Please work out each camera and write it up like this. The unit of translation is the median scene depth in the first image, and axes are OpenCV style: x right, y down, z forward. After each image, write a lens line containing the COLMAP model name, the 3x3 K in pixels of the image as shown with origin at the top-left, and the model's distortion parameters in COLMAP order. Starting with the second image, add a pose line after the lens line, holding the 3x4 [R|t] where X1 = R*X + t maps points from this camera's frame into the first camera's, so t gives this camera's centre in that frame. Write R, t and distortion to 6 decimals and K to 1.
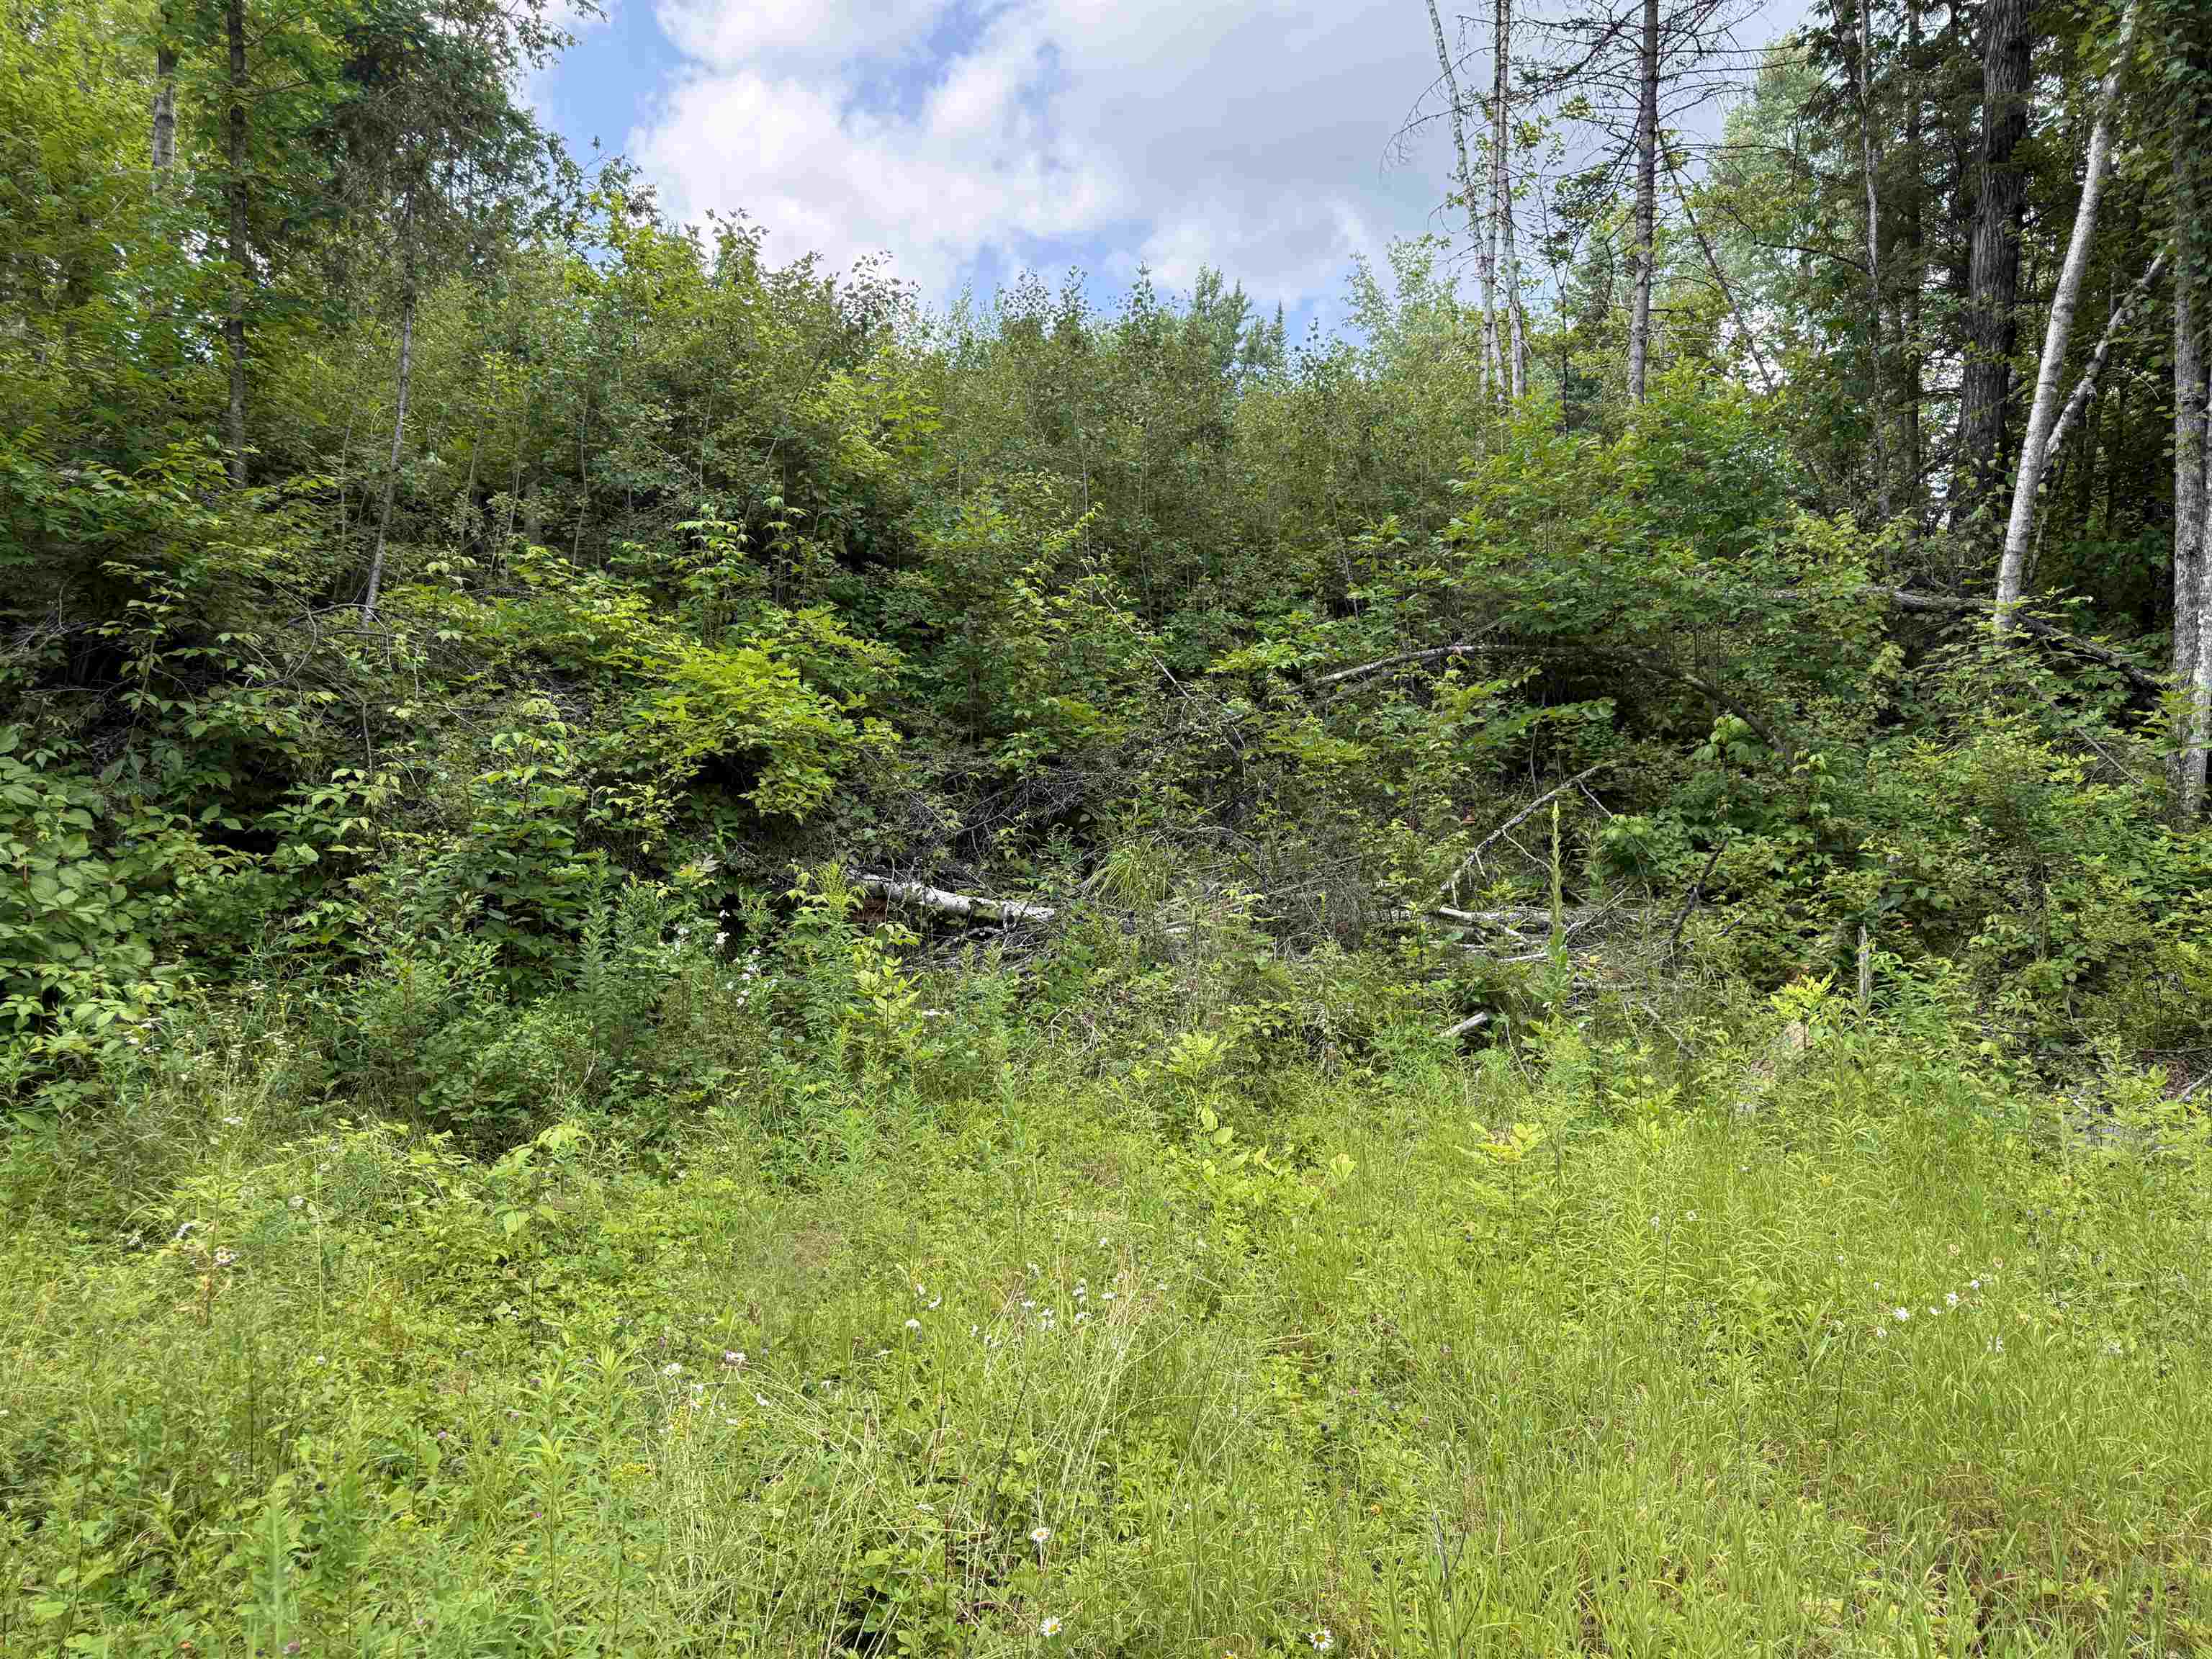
lens RADIAL K [[1573.8, 0, 1106.0], [0, 1573.8, 829.5], [0, 0, 1]] dist [0.004591, 0.002322]
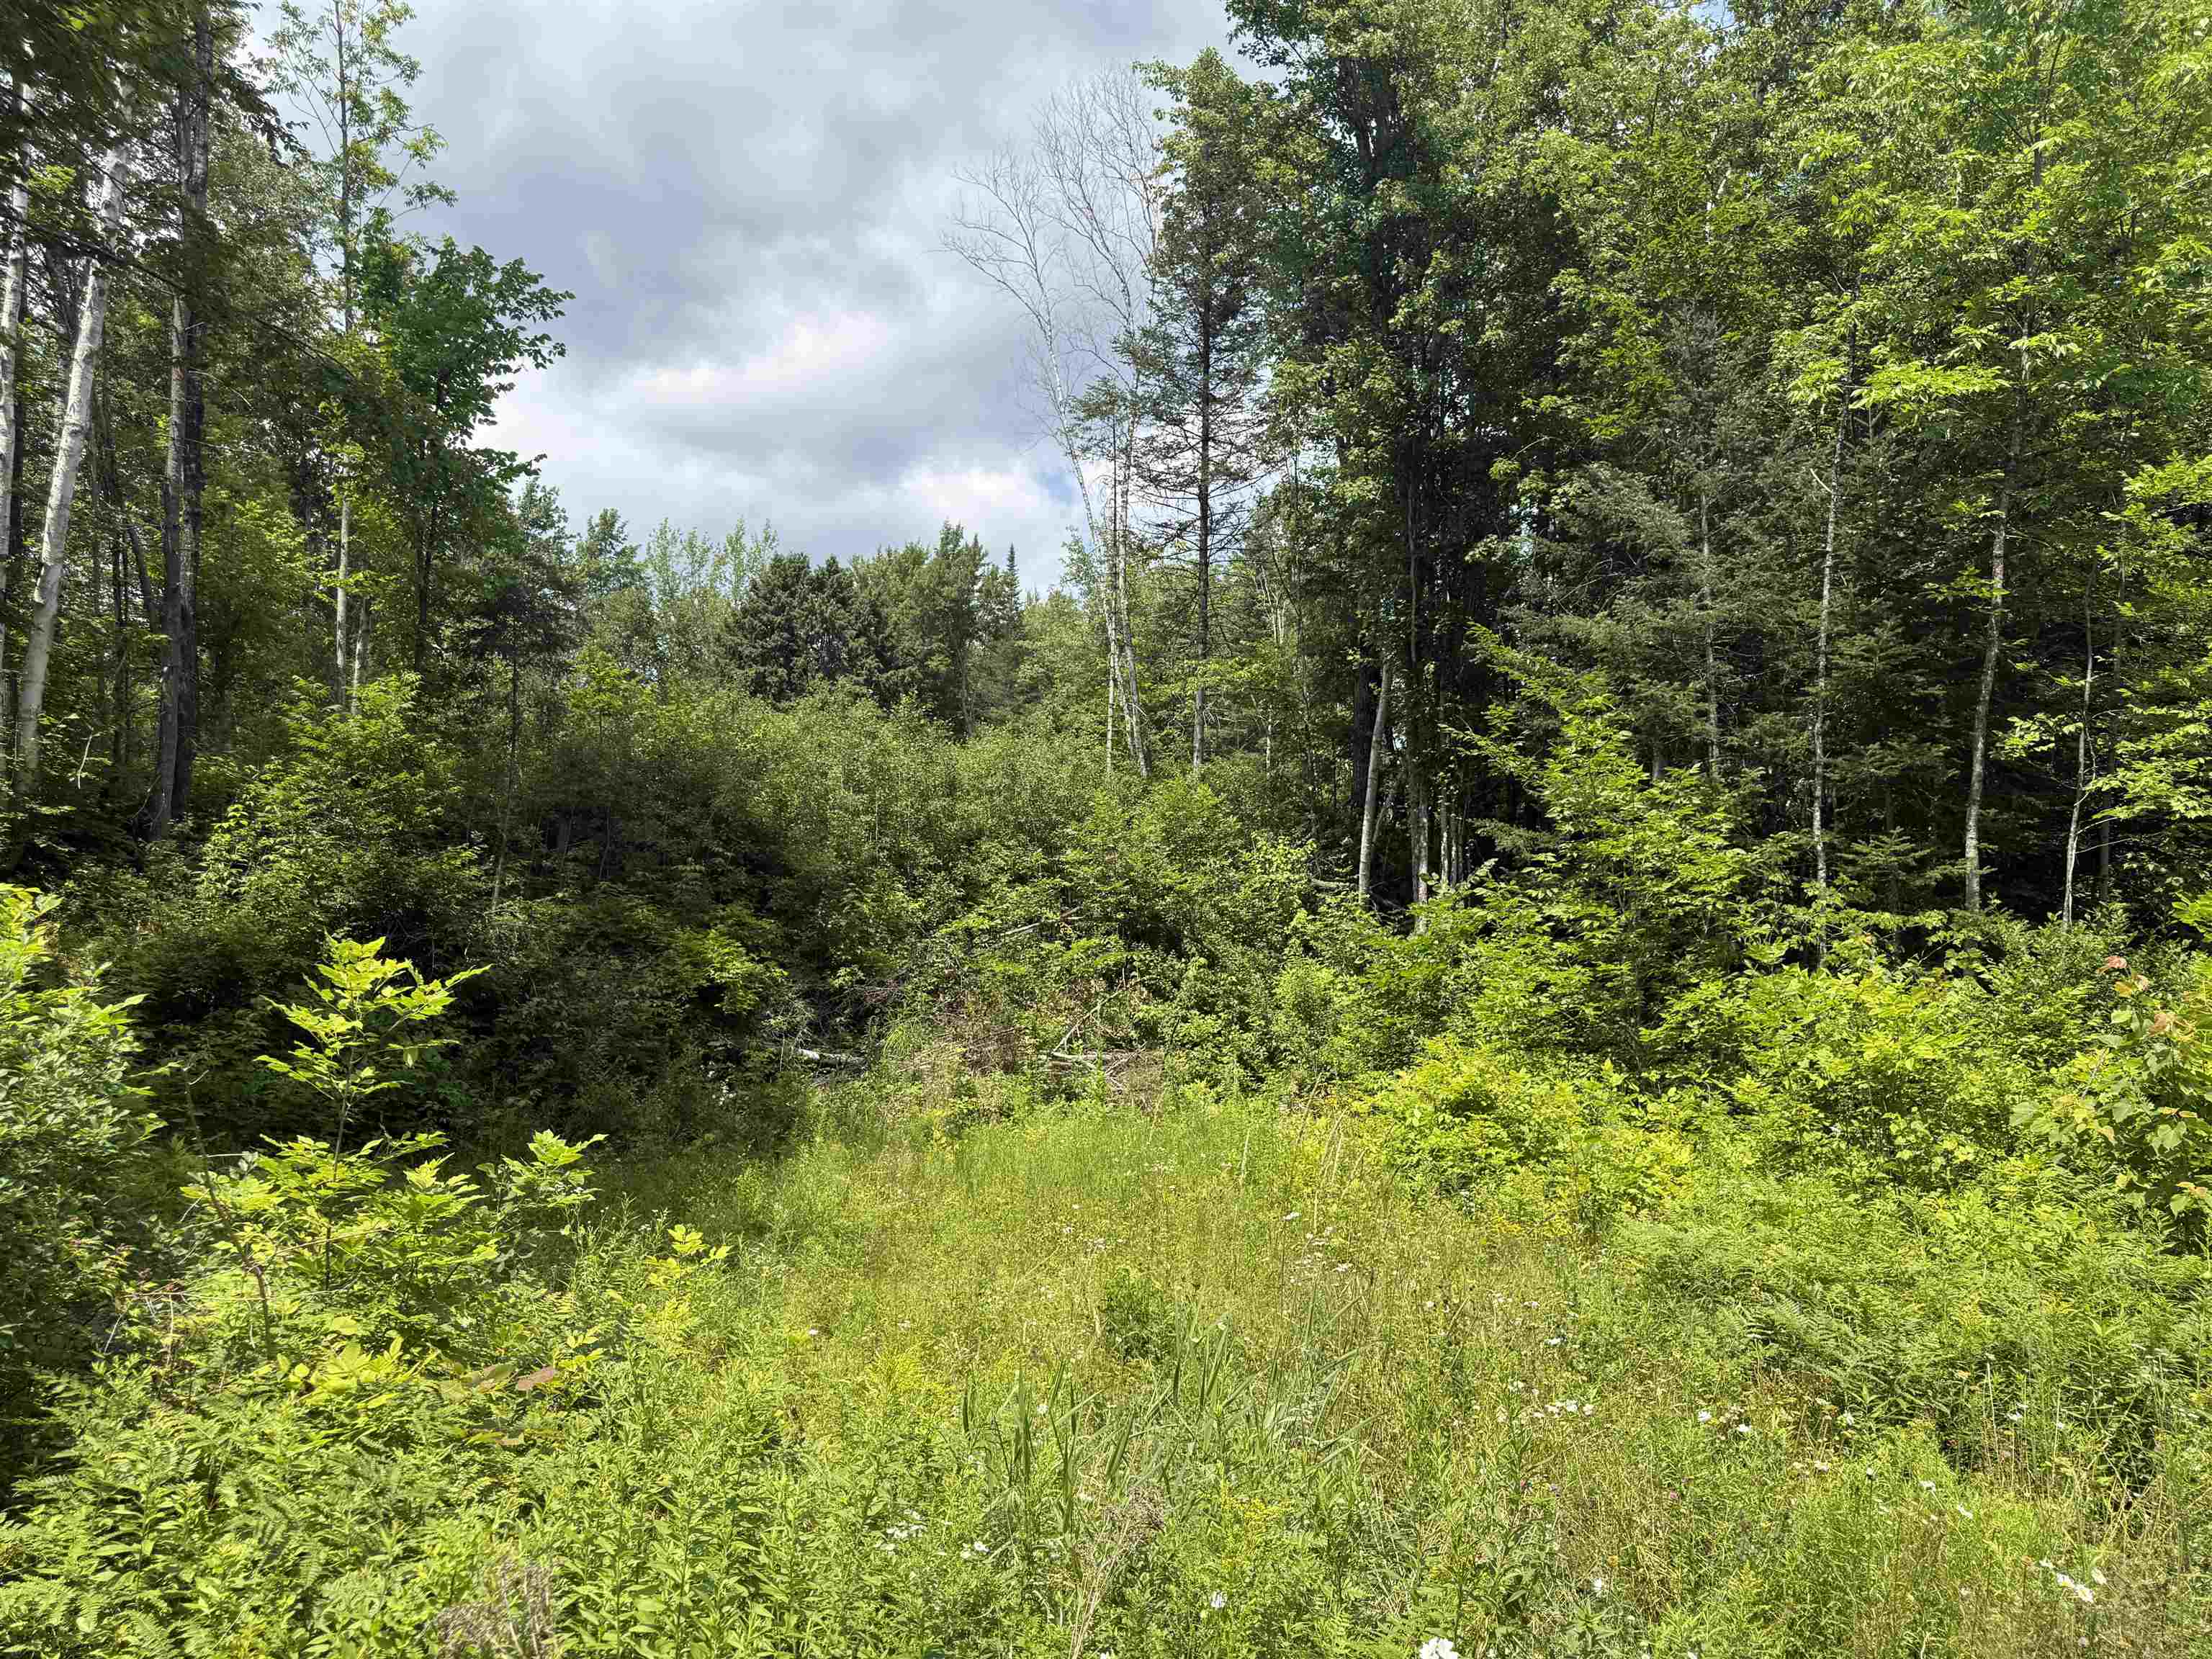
lens RADIAL K [[1573.8, 0, 1106.0], [0, 1573.8, 829.5], [0, 0, 1]] dist [0.004591, 0.002322]
pose [[0.987386, 0.003439, 0.158295, -0.045259], [0.011896, 0.995327, -0.095827, -0.041553], [-0.157885, 0.096501, 0.982731, -1.014211]]
